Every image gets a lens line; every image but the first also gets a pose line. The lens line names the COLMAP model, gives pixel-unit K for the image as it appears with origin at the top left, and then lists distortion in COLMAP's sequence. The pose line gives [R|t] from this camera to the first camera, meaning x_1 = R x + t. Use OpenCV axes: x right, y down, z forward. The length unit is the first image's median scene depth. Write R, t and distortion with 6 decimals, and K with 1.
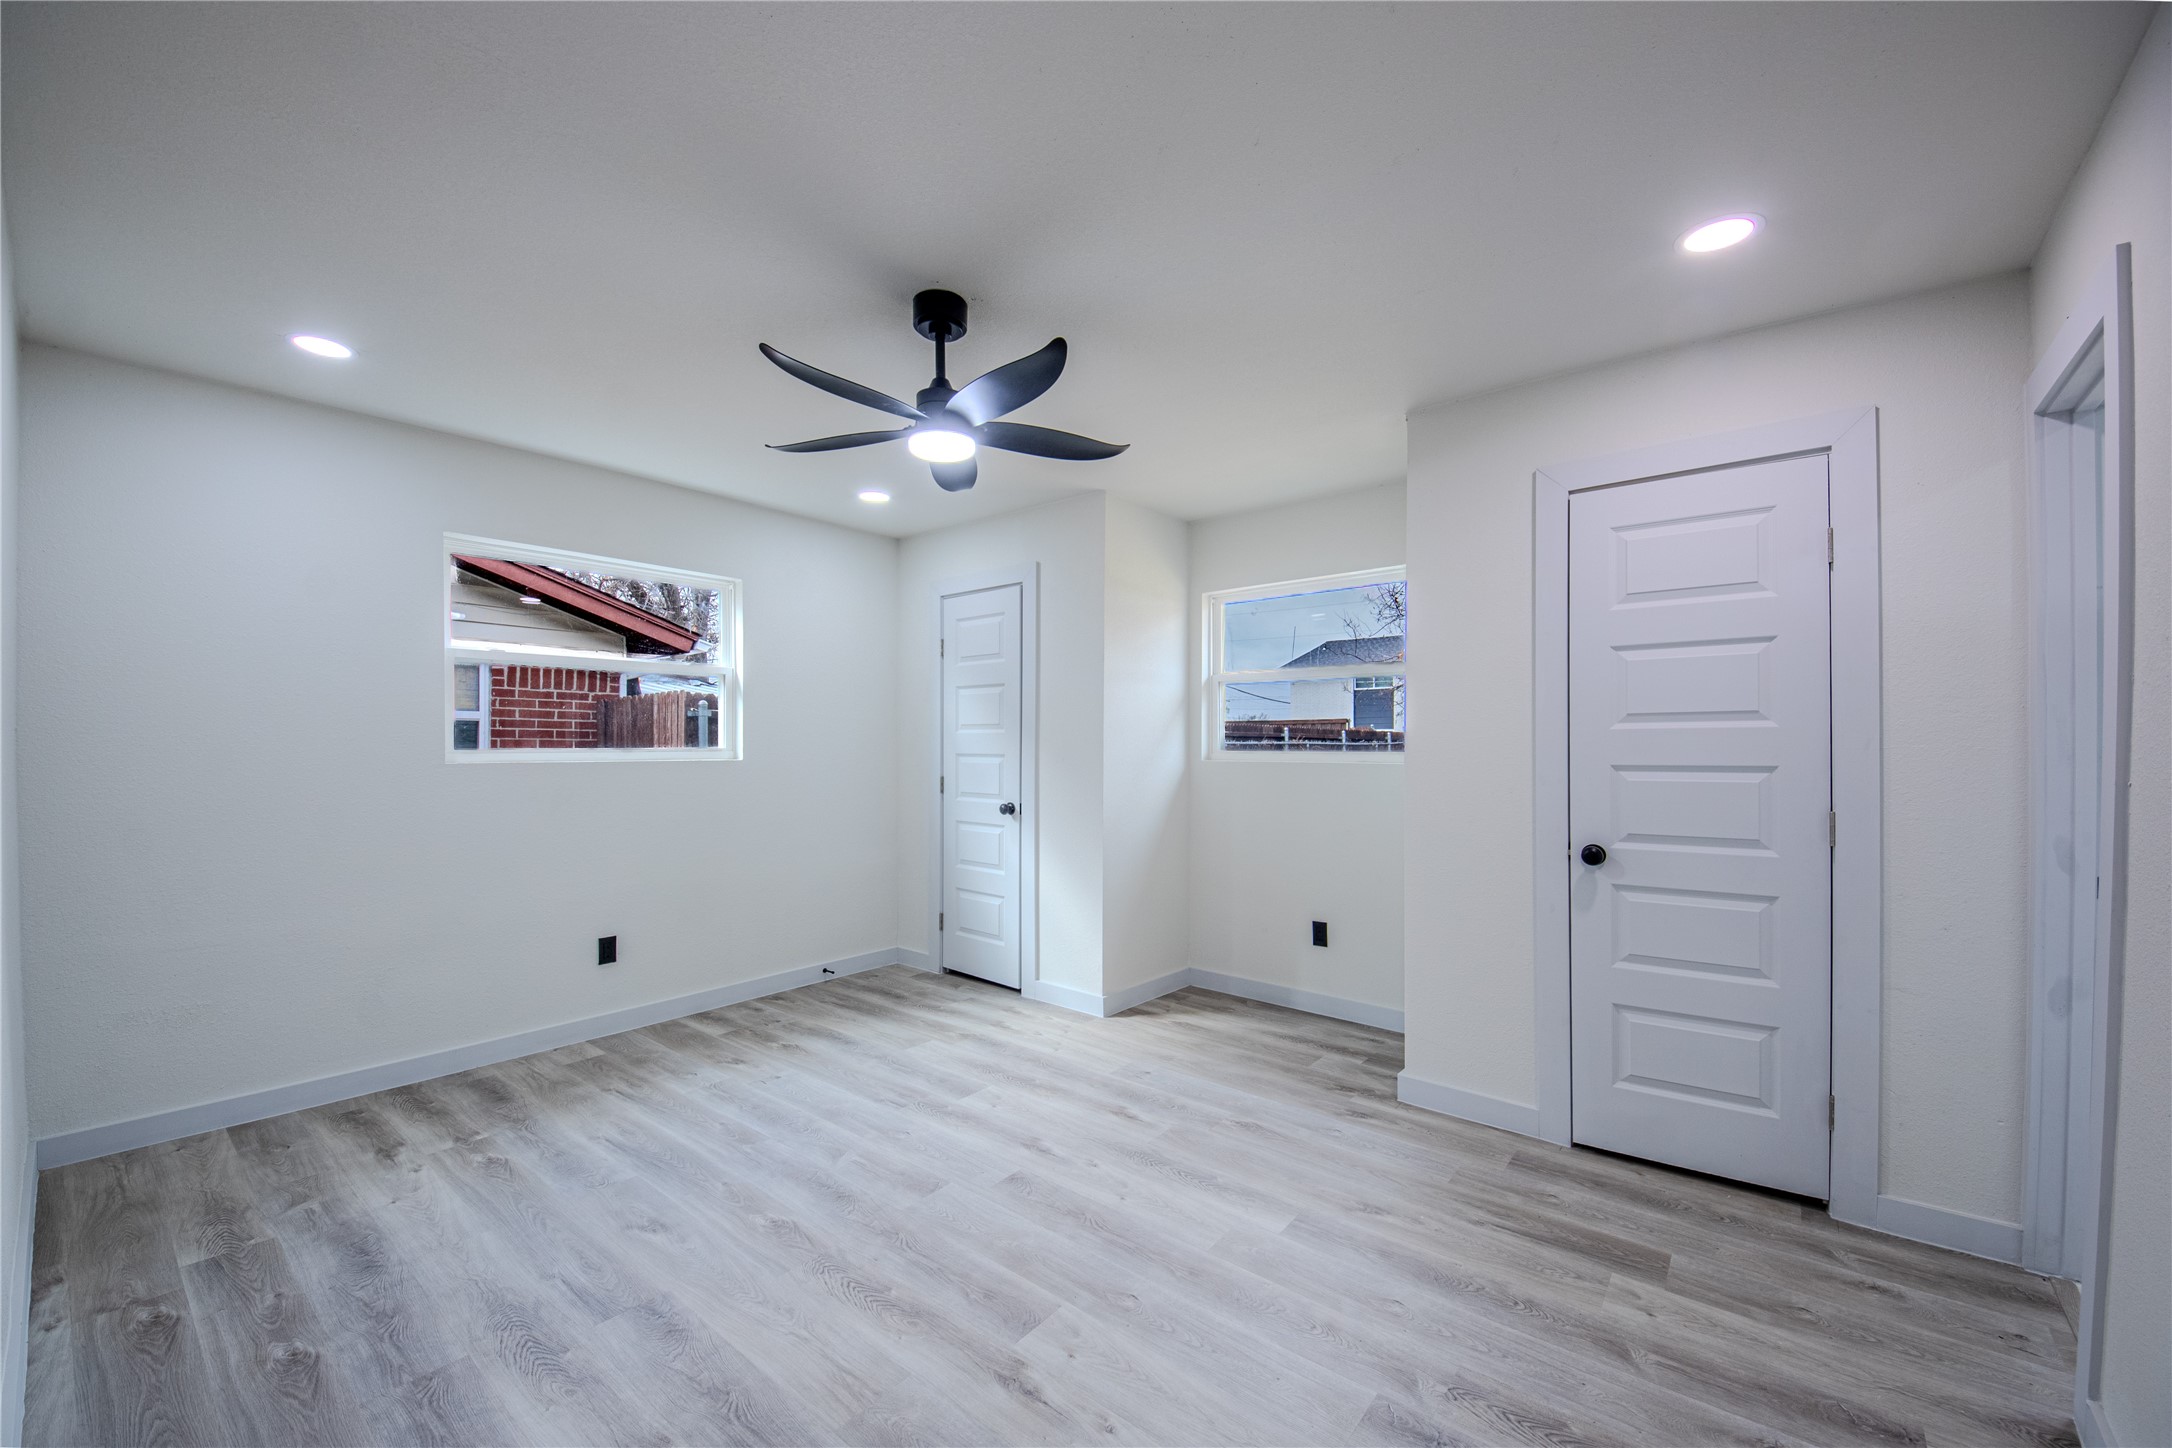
lens RADIAL K [[874.2, 0, 1086.0], [0, 874.2, 724.0], [0, 0, 1]] dist [-0.000763, -0.015218]
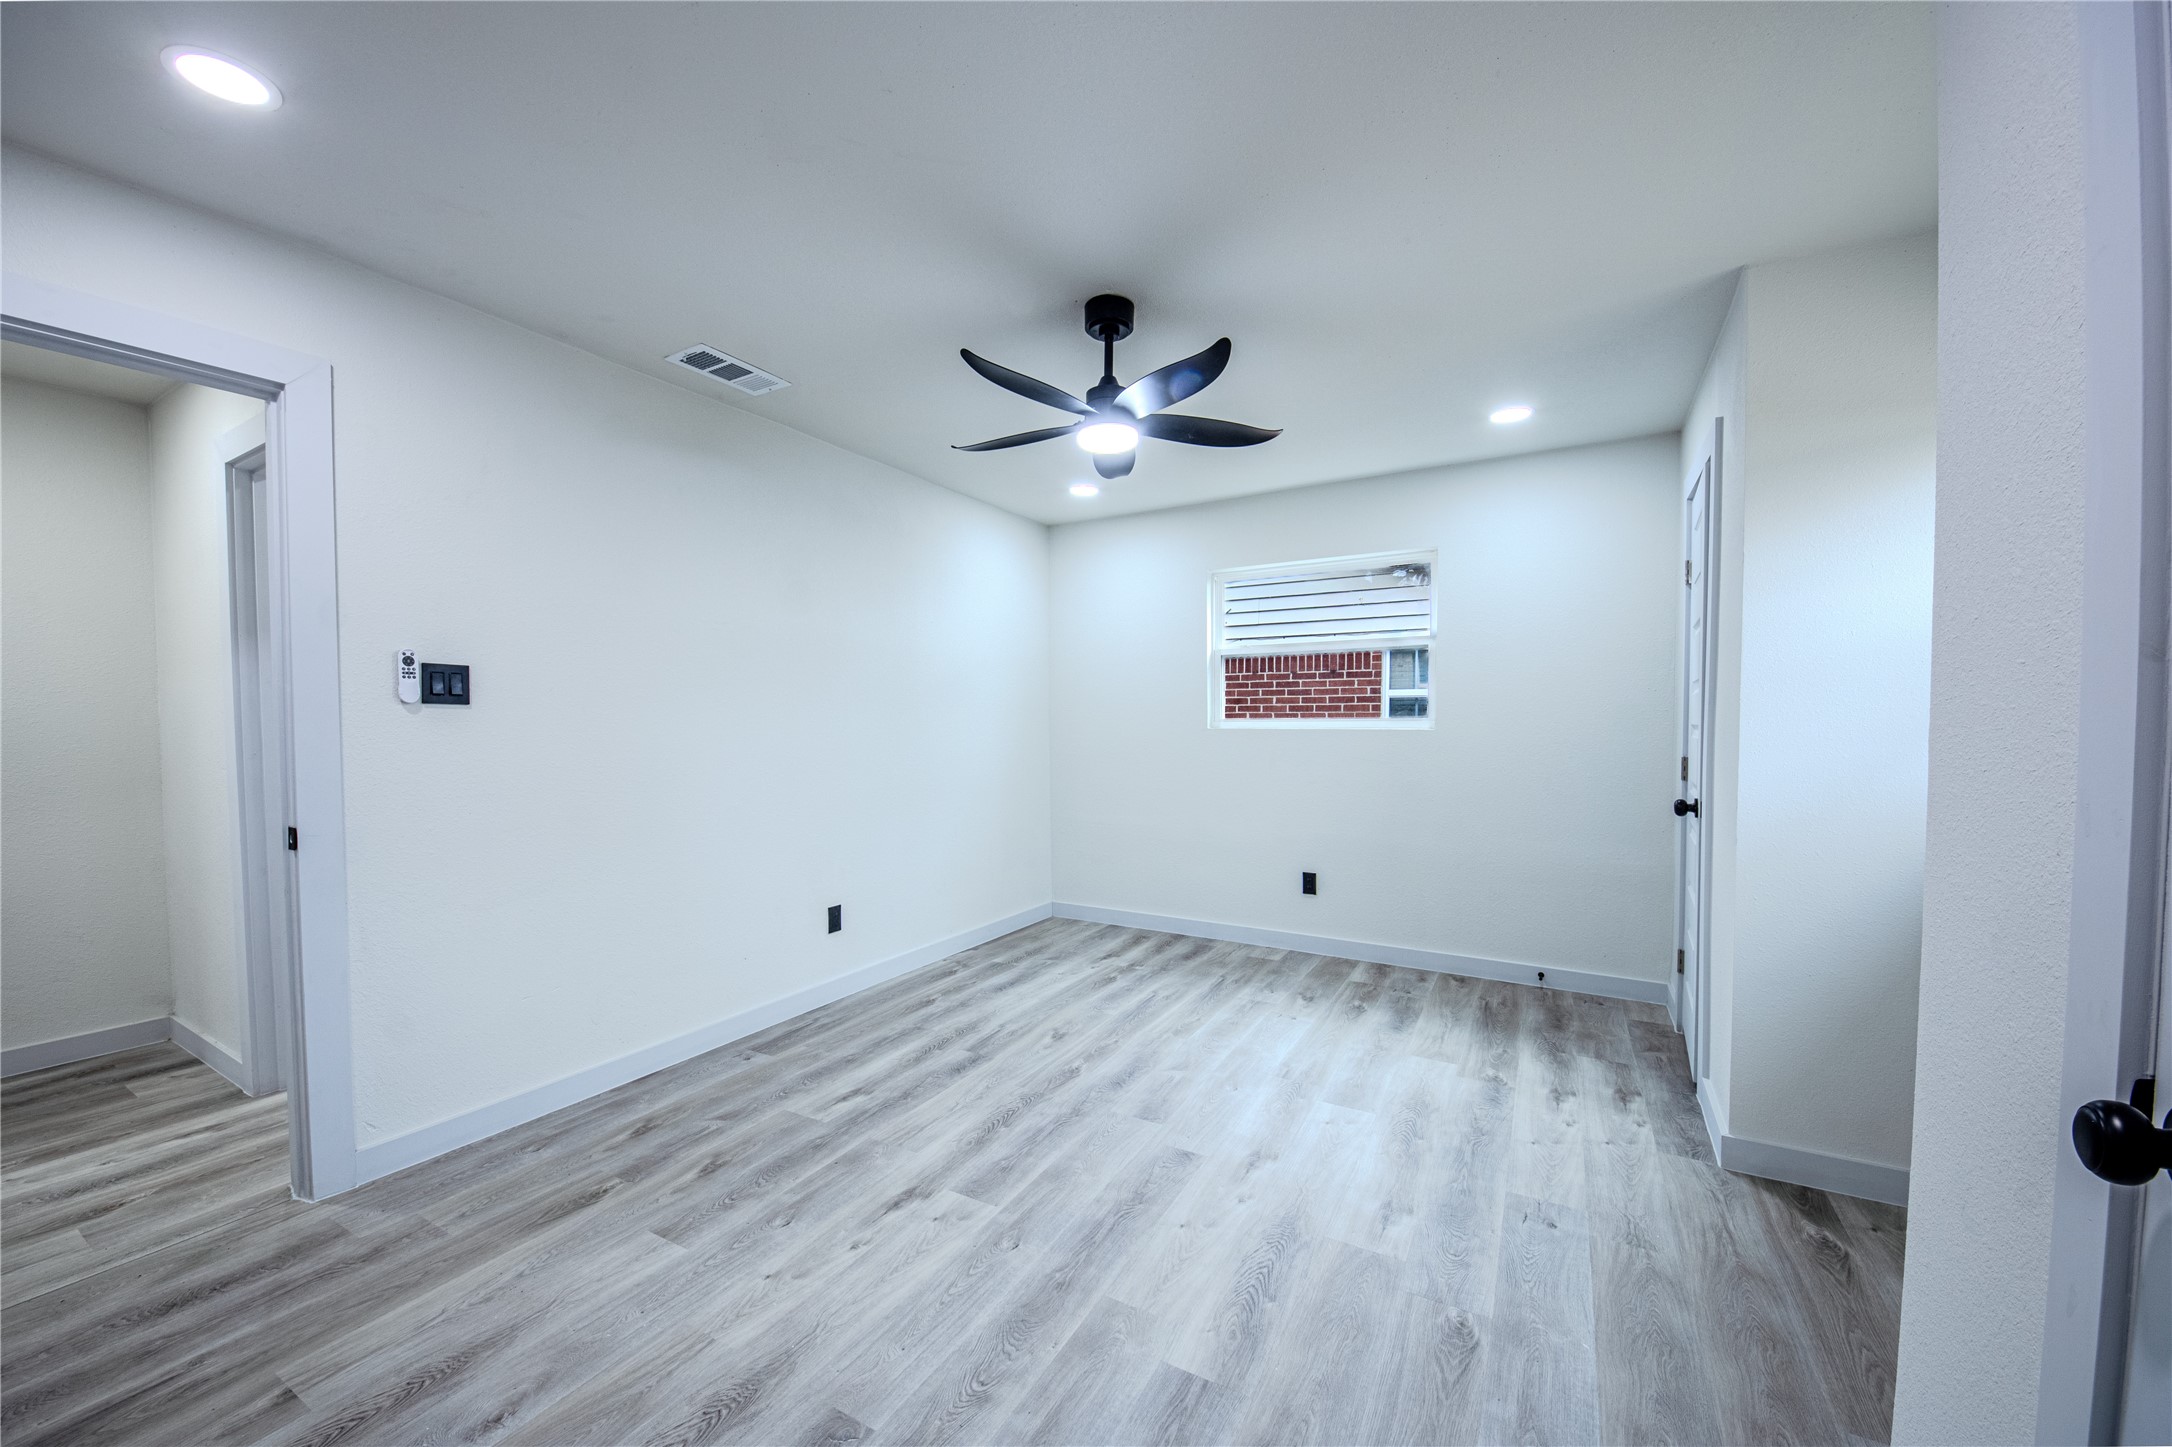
lens RADIAL K [[828.4, 0, 1062.3], [0, 828.4, 735.4], [0, 0, 1]] dist [0.000010, -0.008757]
pose [[0.143159, 0.030347, -0.989234, 0.688021], [0.011523, 0.999411, 0.032327, 0.011883], [0.989633, -0.016027, 0.142724, 0.623444]]
